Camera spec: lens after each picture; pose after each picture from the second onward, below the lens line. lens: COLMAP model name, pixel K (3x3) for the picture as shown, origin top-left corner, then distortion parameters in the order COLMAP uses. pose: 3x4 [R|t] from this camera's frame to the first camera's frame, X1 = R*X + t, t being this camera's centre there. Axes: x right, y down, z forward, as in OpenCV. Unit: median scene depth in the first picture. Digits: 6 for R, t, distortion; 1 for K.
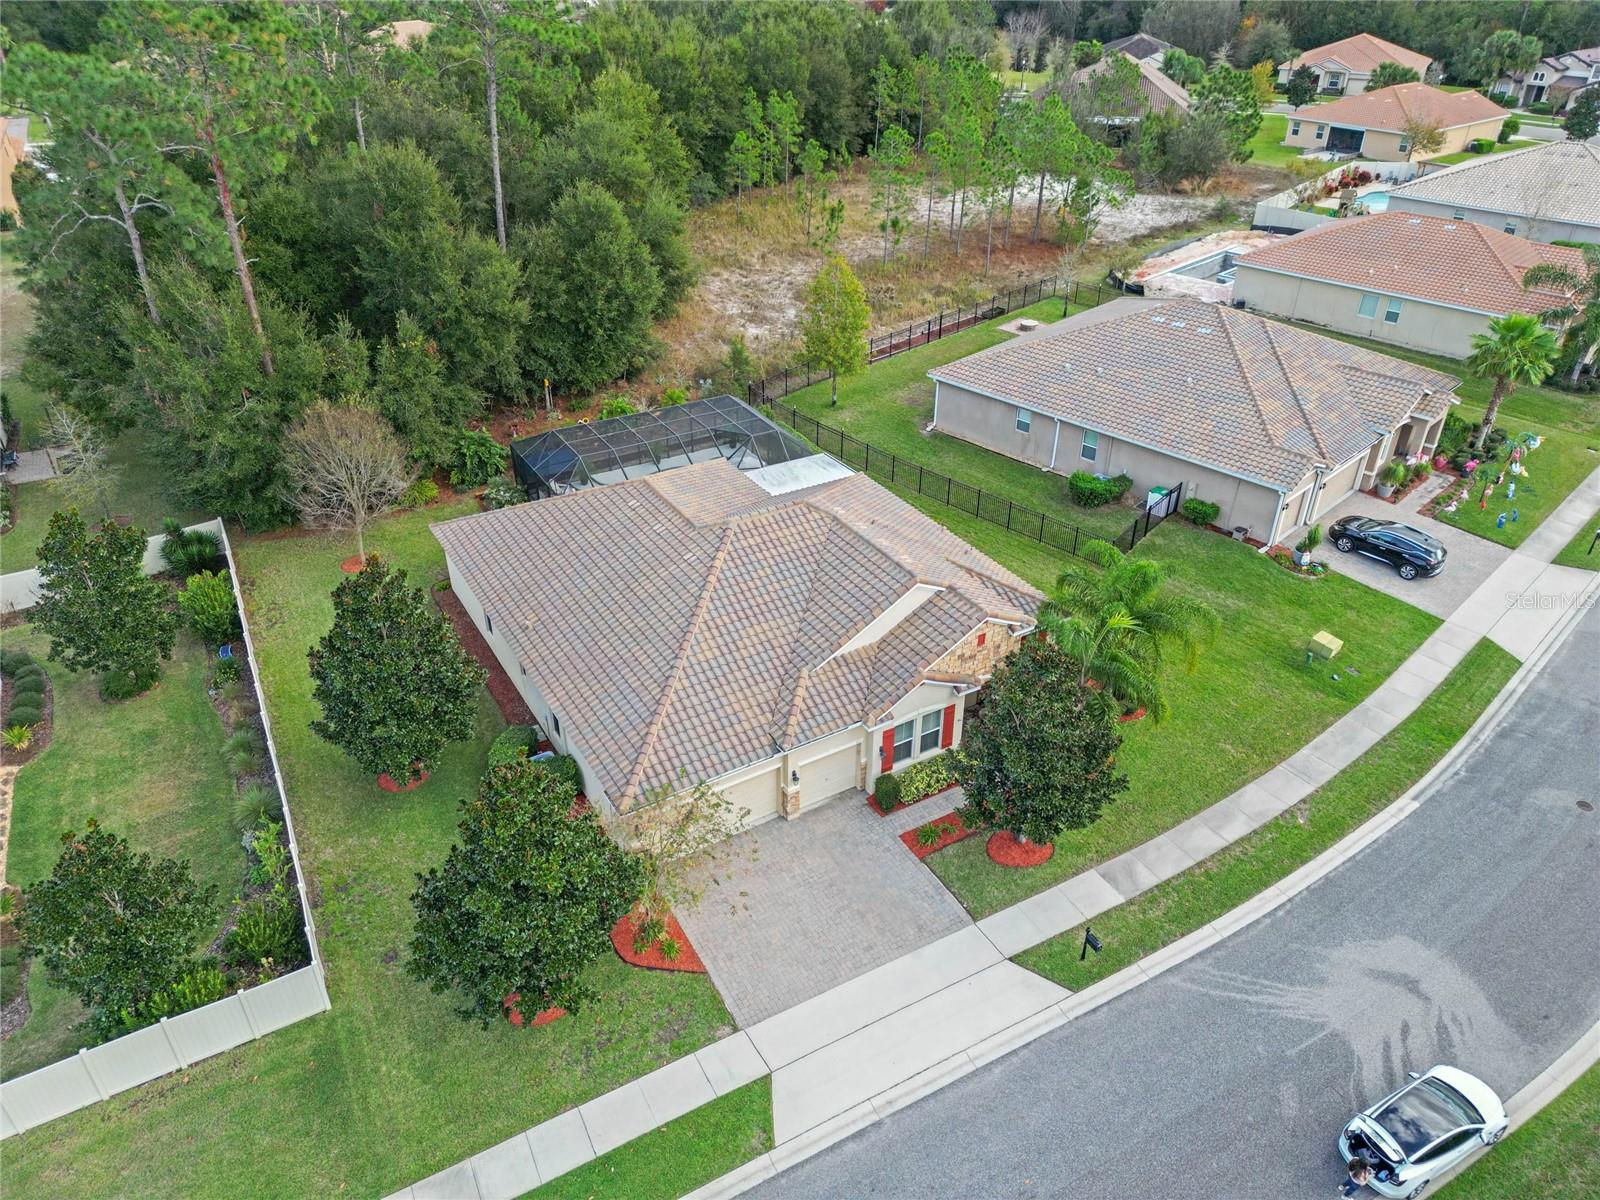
lens RADIAL K [[1132.4, 0, 800.0], [0, 1132.4, 600.0], [0, 0, 1]] dist [0.019126, 0.000091]
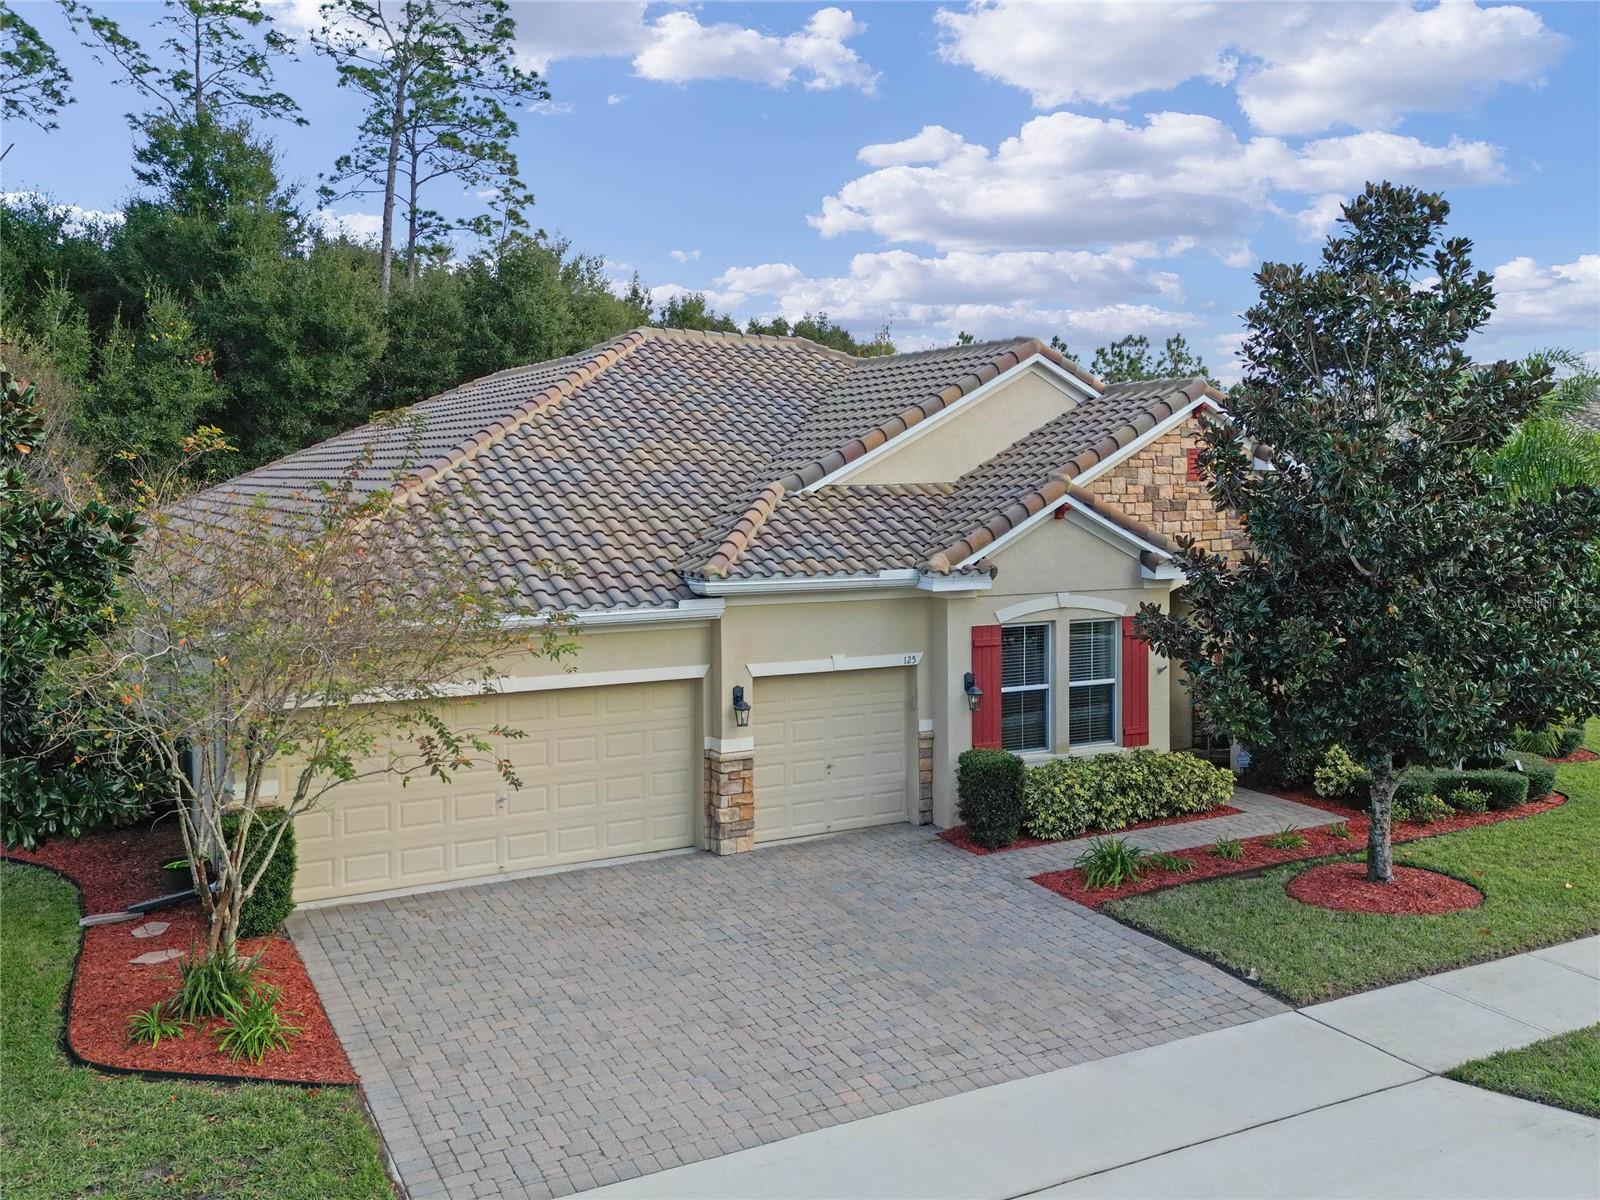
lens RADIAL K [[1432.5, 0, 837.9], [0, 1432.5, 556.8], [0, 0, 1]] dist [0.014475, 0.003862]
pose [[0.999775, -0.007273, -0.019945, 0.026538], [-0.003025, 0.881100, -0.472920, 0.236726], [0.021013, 0.472873, 0.880880, 0.394901]]
